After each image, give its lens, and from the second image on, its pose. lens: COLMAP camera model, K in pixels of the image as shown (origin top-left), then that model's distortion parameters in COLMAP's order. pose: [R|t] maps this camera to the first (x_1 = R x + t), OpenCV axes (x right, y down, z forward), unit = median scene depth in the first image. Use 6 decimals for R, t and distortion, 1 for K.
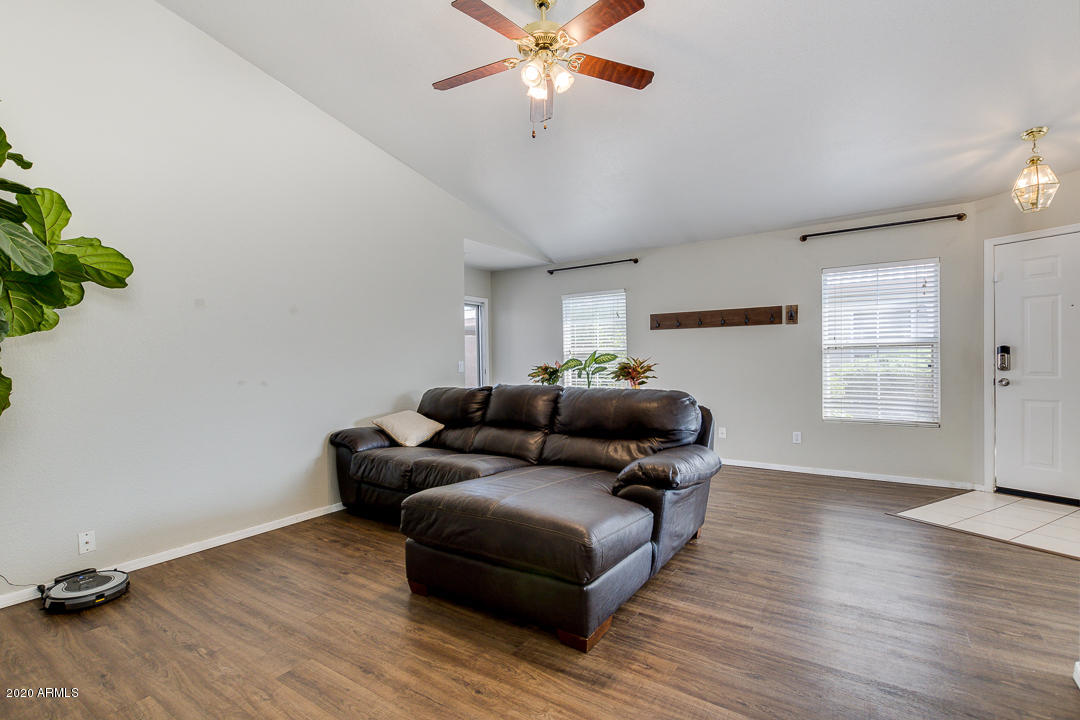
lens RADIAL K [[492.9, 0, 543.5], [0, 492.9, 363.9], [0, 0, 1]] dist [0.008441, -0.004502]
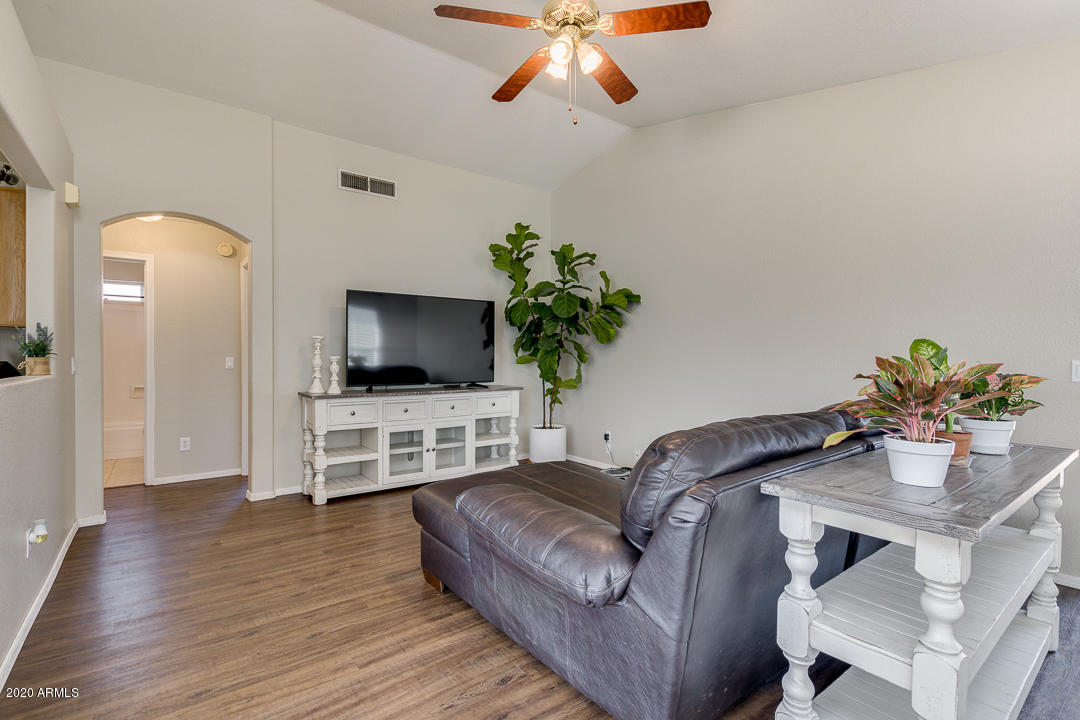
lens RADIAL K [[492.9, 0, 538.3], [0, 492.9, 358.0], [0, 0, 1]] dist [0.008441, -0.004502]
pose [[-0.315343, 0.007498, -0.948948, 1.097899], [-0.000114, 0.999968, 0.007939, -0.014337], [0.948978, 0.002612, -0.315332, 1.509988]]
